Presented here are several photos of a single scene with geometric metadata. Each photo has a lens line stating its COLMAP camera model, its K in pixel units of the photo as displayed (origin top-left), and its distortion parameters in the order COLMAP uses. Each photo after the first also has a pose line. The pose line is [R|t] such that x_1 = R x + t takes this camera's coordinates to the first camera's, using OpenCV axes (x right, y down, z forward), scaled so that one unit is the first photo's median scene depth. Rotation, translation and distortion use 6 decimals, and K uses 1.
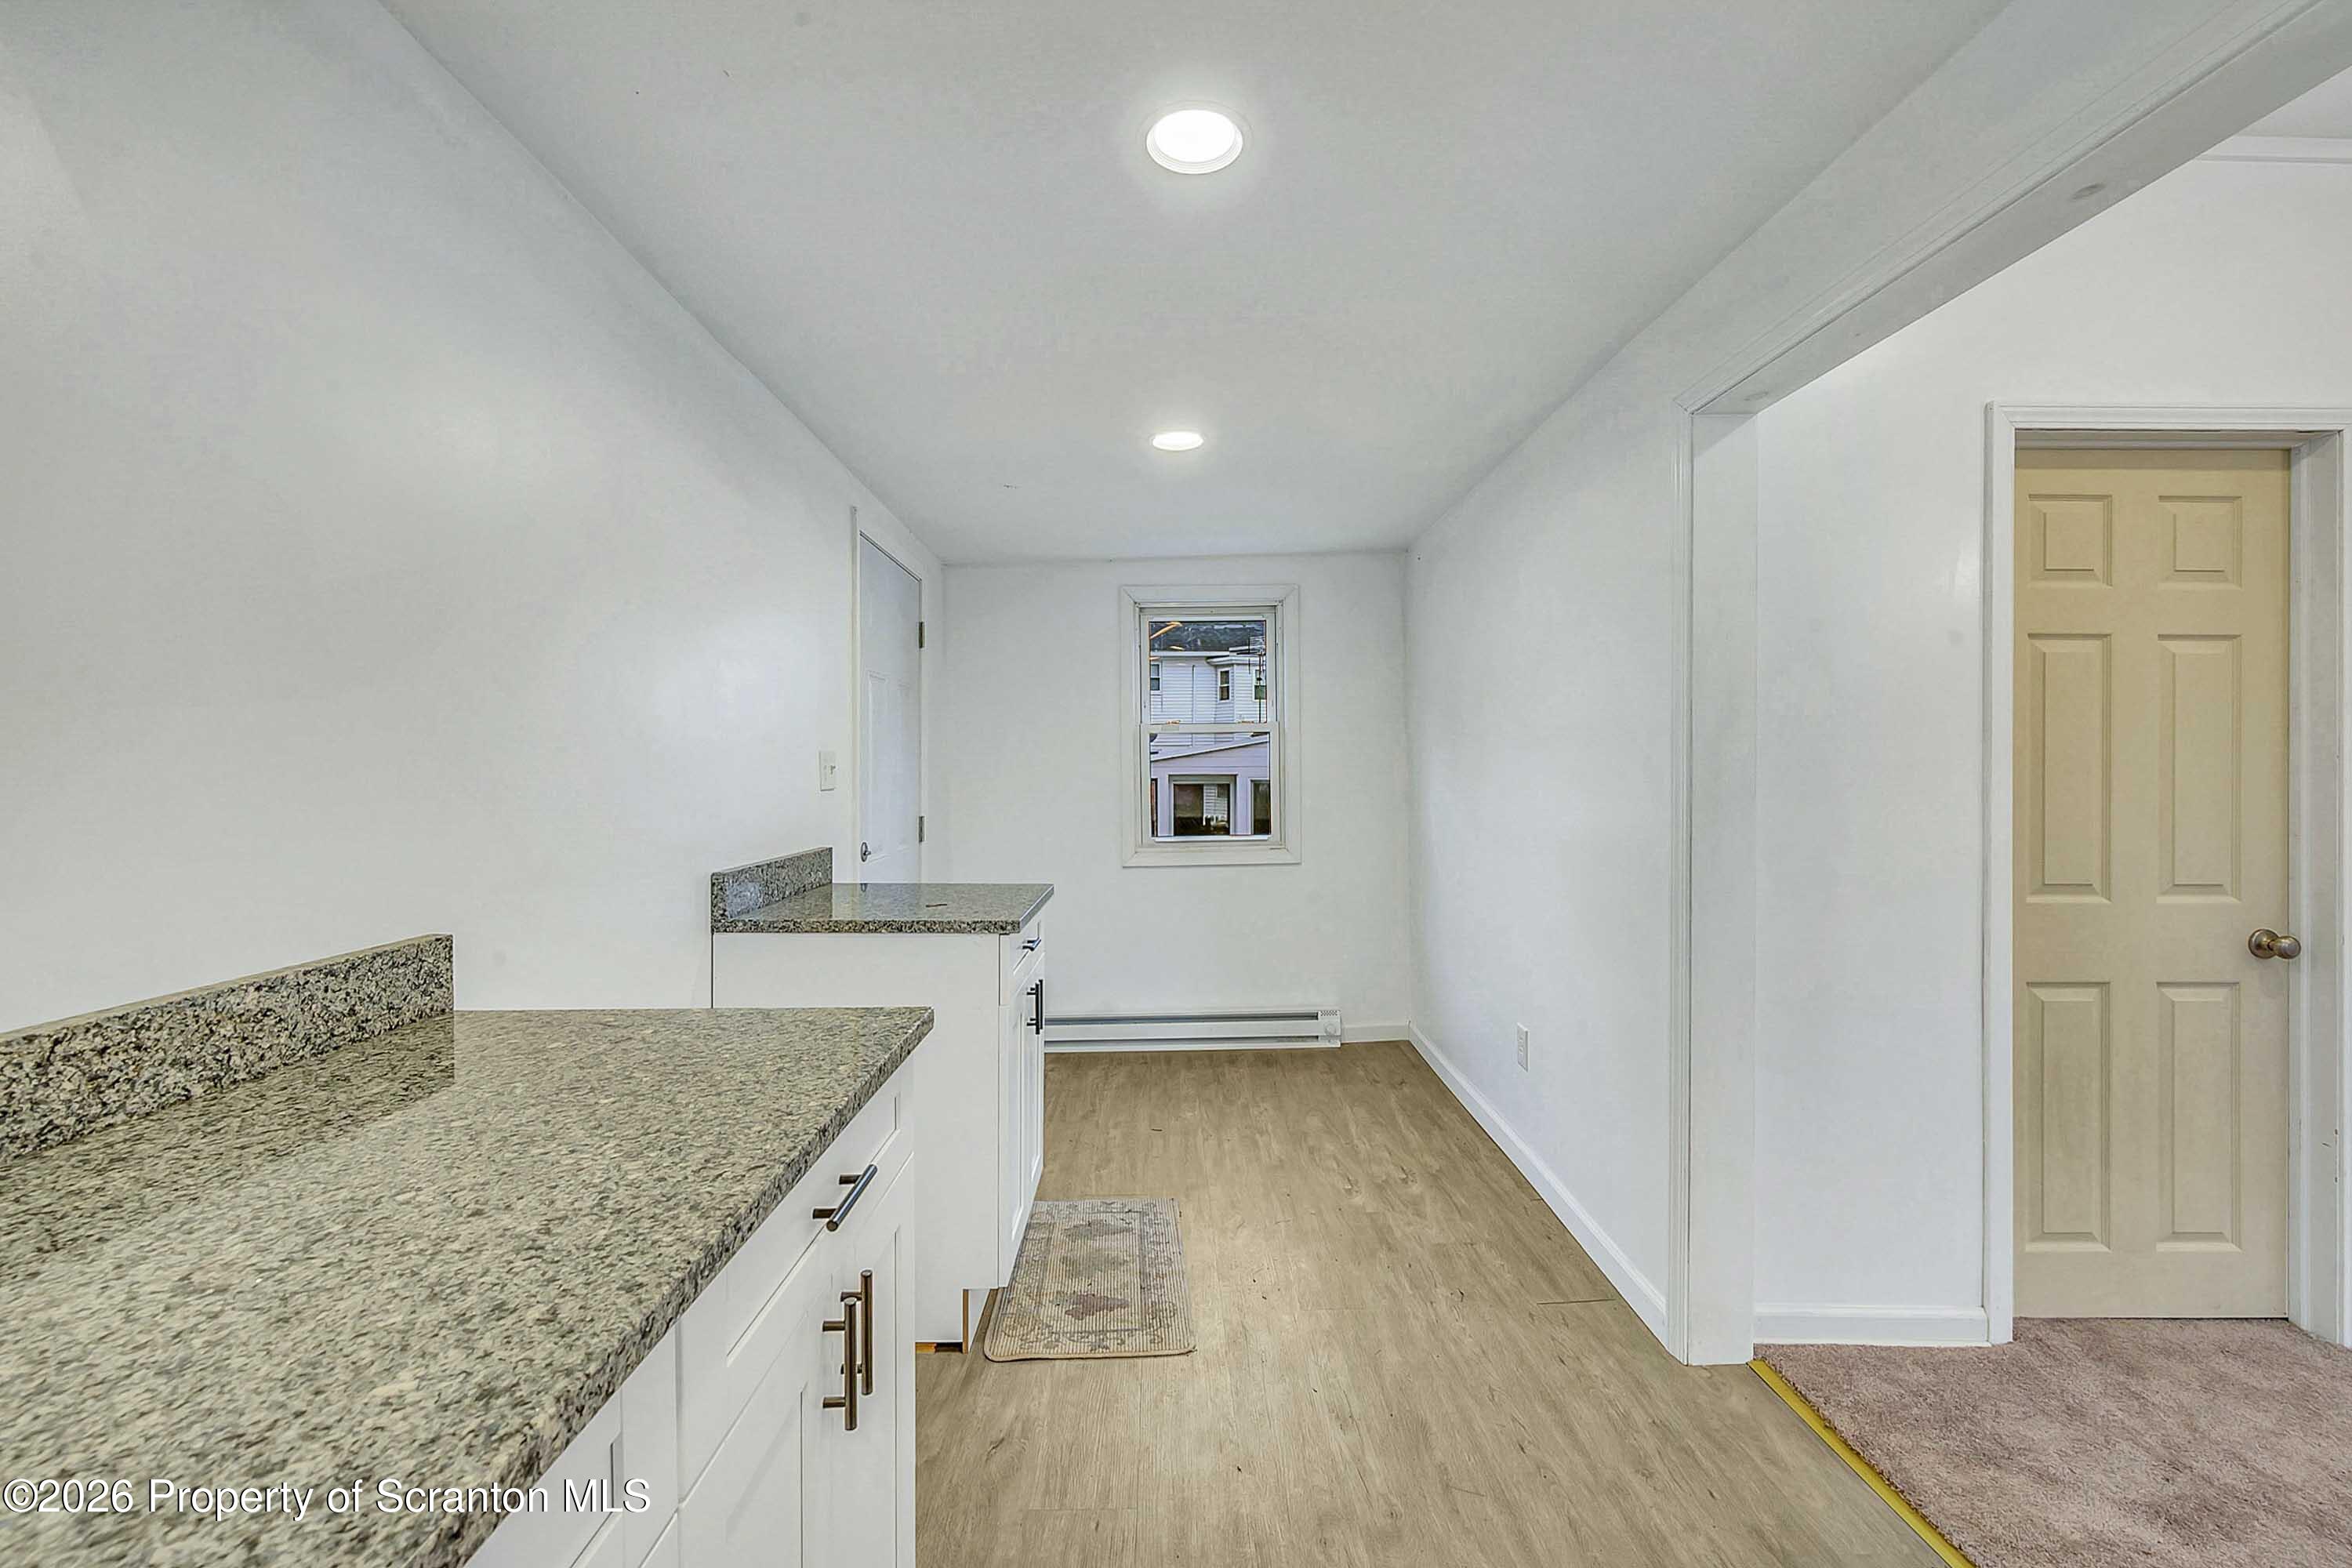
lens RADIAL K [[951.9, 0, 1180.1], [0, 951.9, 771.5], [0, 0, 1]] dist [-0.000848, 0.000097]
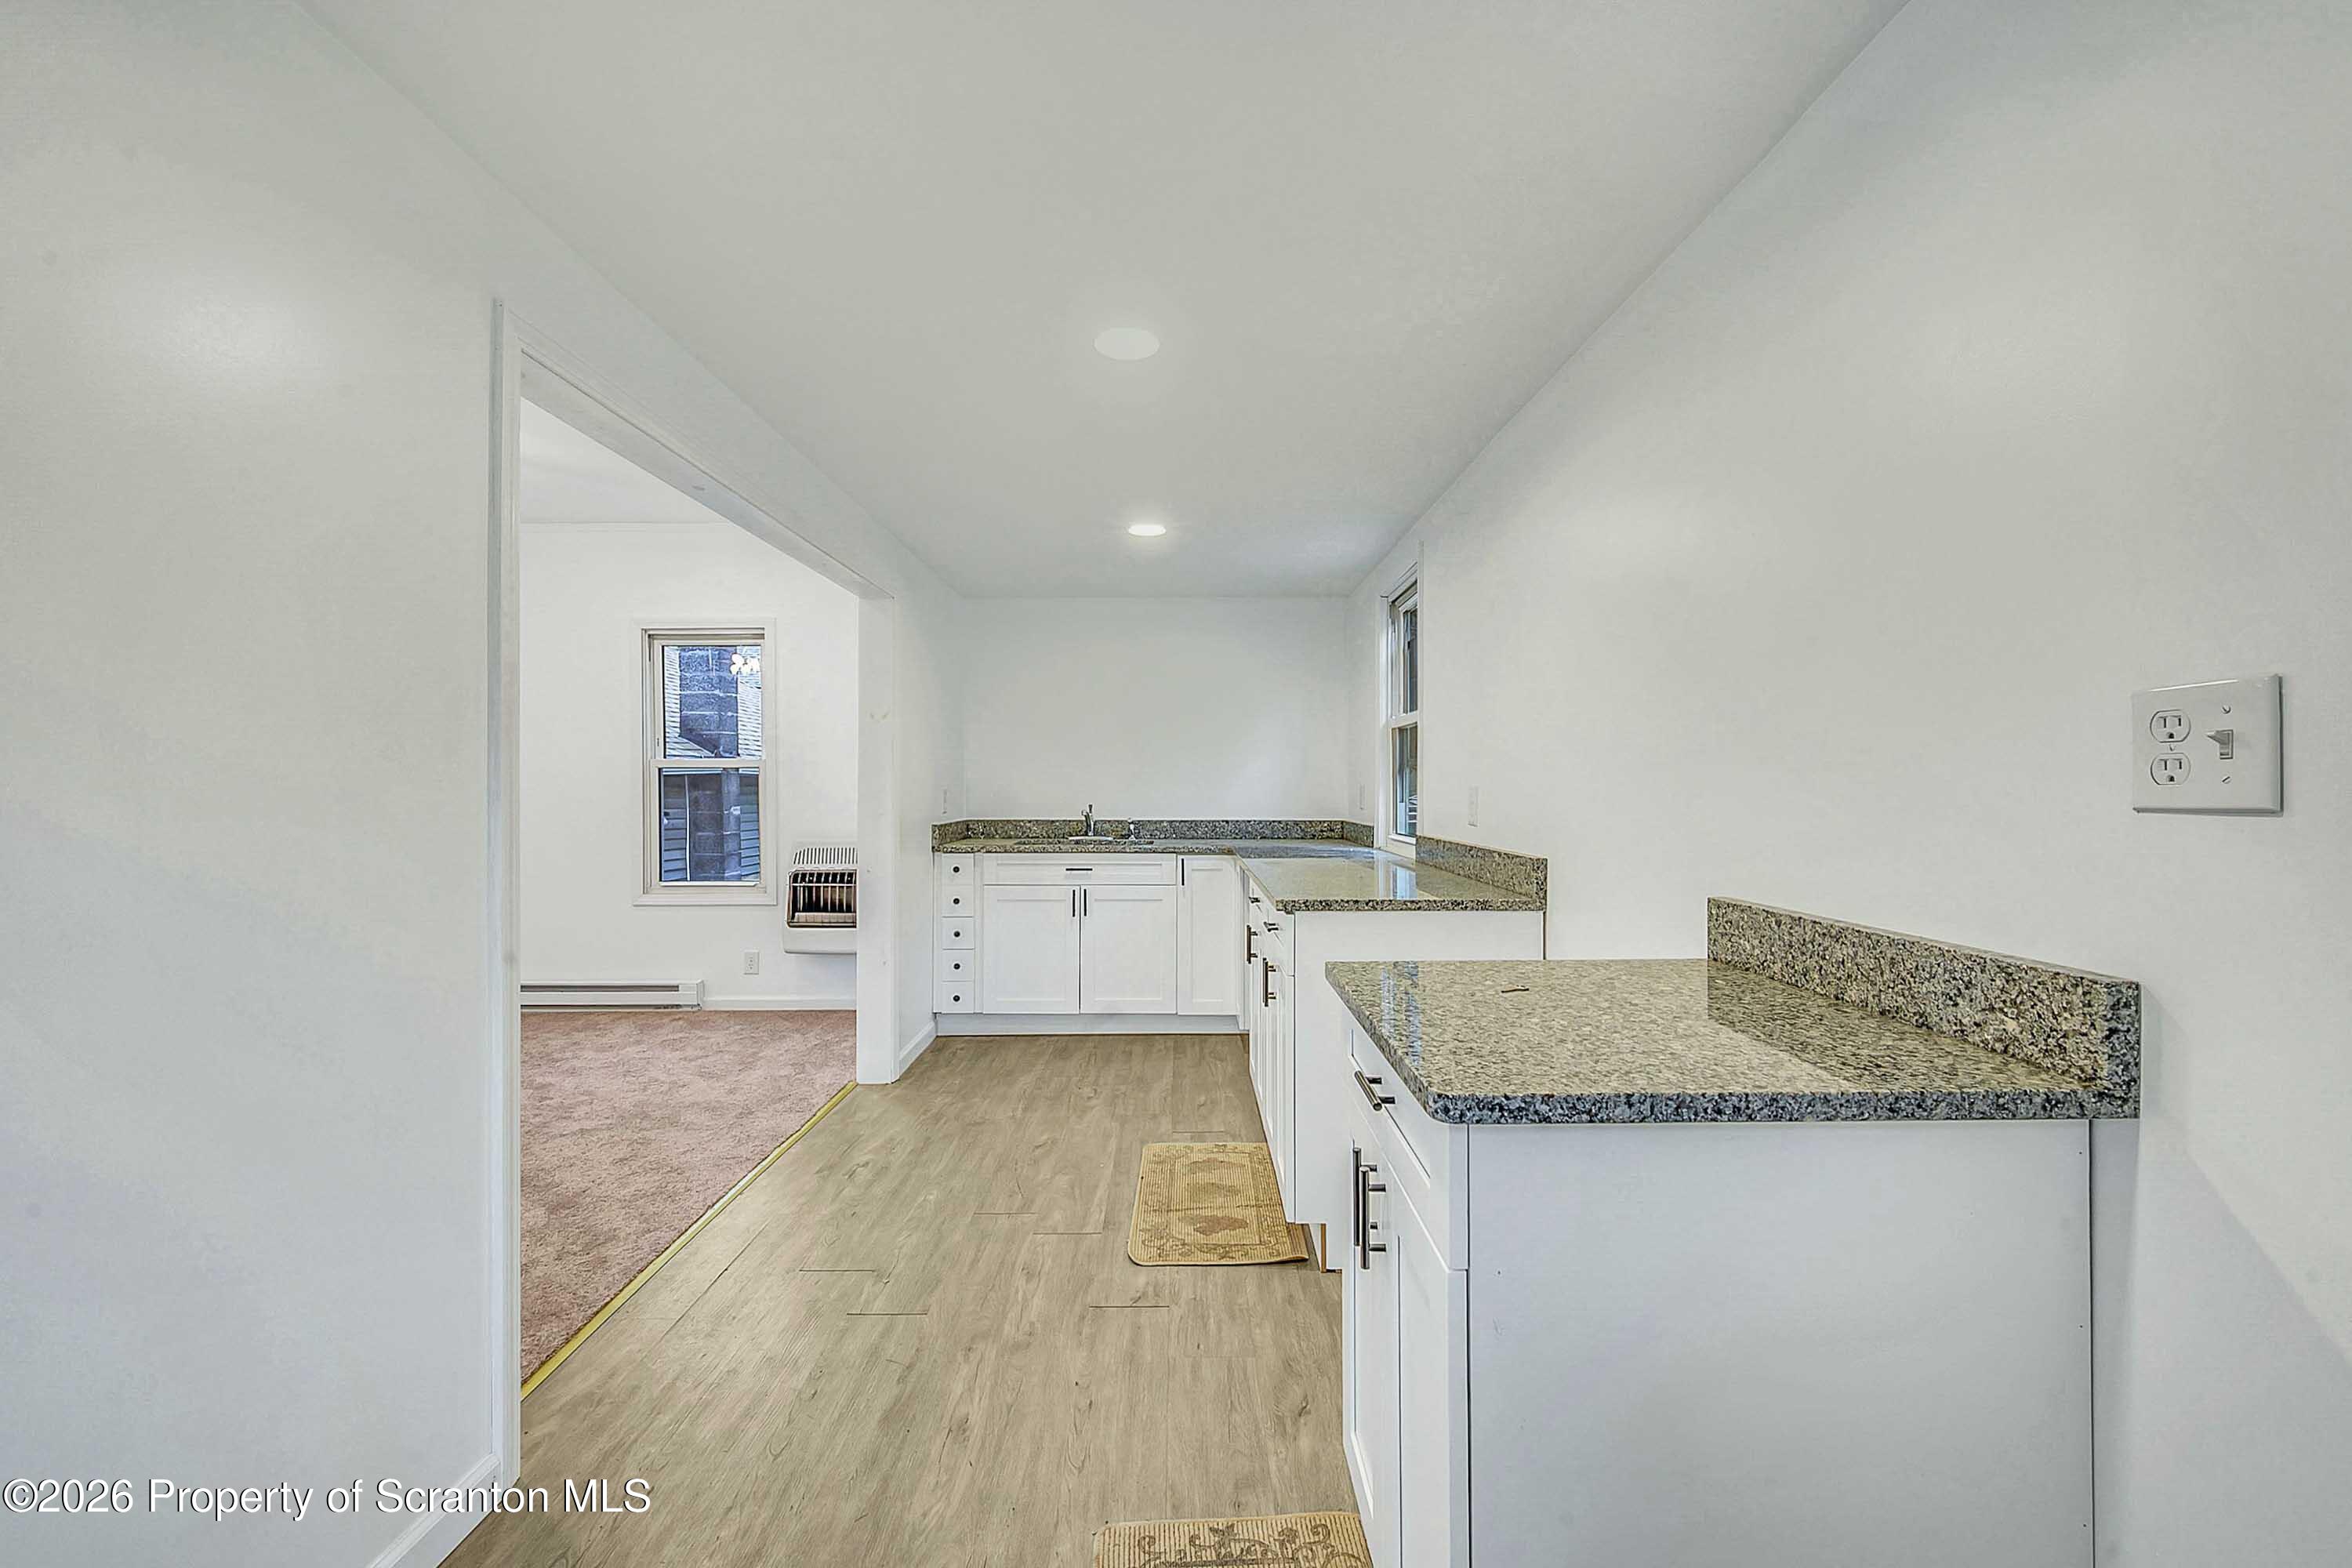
lens RADIAL K [[951.9, 0, 1181.7], [0, 951.9, 786.1], [0, 0, 1]] dist [-0.000848, 0.000097]
pose [[-0.999478, 0.004745, 0.031966, -0.078922], [0.004959, 0.999966, 0.006624, 0.009145], [-0.031934, 0.006779, -0.999467, 1.665183]]
